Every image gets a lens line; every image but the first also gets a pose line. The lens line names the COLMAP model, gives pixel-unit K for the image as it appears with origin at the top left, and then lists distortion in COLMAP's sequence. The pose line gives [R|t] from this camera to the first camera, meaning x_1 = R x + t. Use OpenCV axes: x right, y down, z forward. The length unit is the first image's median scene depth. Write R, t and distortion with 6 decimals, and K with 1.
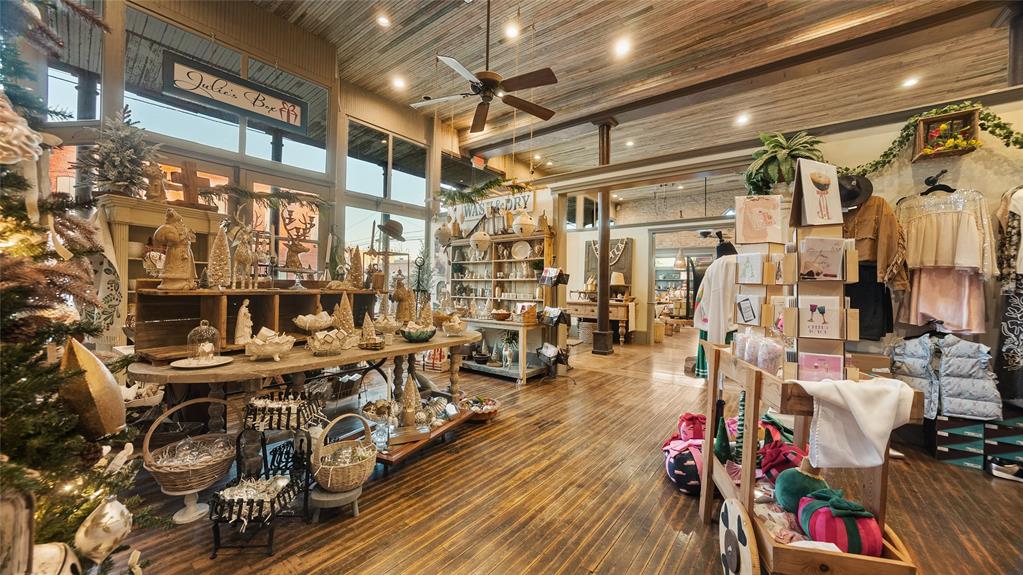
lens RADIAL K [[371.5, 0, 512.5], [0, 371.5, 294.4], [0, 0, 1]] dist [-0.023856, 0.001789]
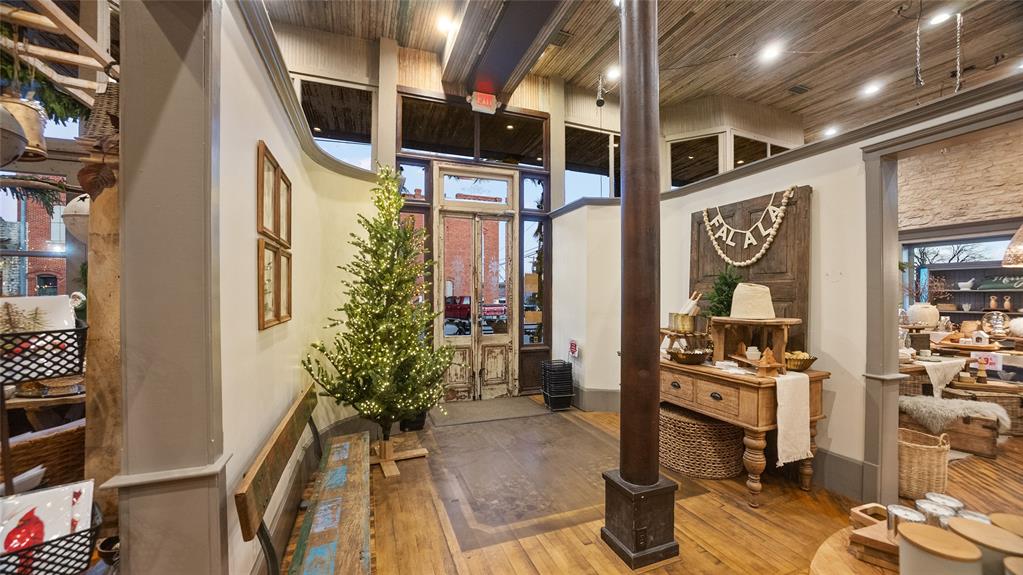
lens RADIAL K [[386.2, 0, 511.0], [0, 386.2, 294.8], [0, 0, 1]] dist [-0.013117, 0.000446]
pose [[0.858621, -0.016115, -0.512358, 0.275823], [0.007266, 0.999788, -0.019271, -0.044802], [0.512559, 0.012823, 0.858556, 0.561674]]
